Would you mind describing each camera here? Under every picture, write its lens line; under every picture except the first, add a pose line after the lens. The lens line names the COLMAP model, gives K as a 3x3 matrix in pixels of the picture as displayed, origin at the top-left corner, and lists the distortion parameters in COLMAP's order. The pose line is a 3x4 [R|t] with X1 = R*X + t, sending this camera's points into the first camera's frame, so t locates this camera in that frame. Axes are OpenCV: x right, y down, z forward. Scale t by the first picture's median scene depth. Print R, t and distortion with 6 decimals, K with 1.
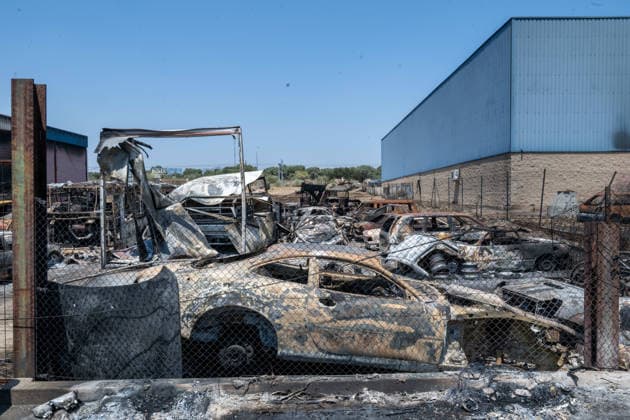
lens RADIAL K [[414.3, 0, 315.7], [0, 414.3, 206.8], [0, 0, 1]] dist [-0.027302, 0.002457]
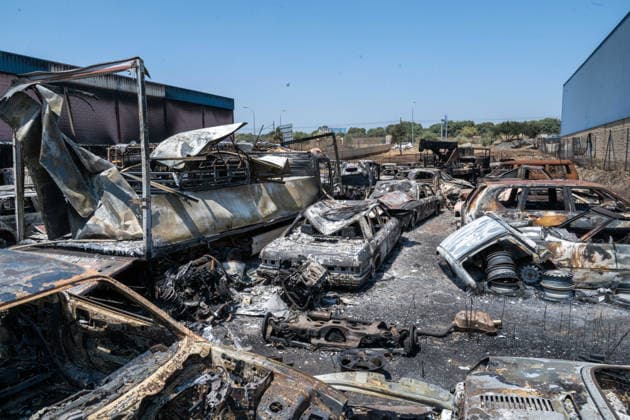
lens RADIAL K [[414.3, 0, 316.7], [0, 414.3, 211.3], [0, 0, 1]] dist [-0.027302, 0.002457]
pose [[0.921518, 0.047012, -0.385480, 0.215024], [-0.004521, 0.993877, 0.110402, -0.008326], [0.388310, -0.099995, 0.916088, 0.267723]]
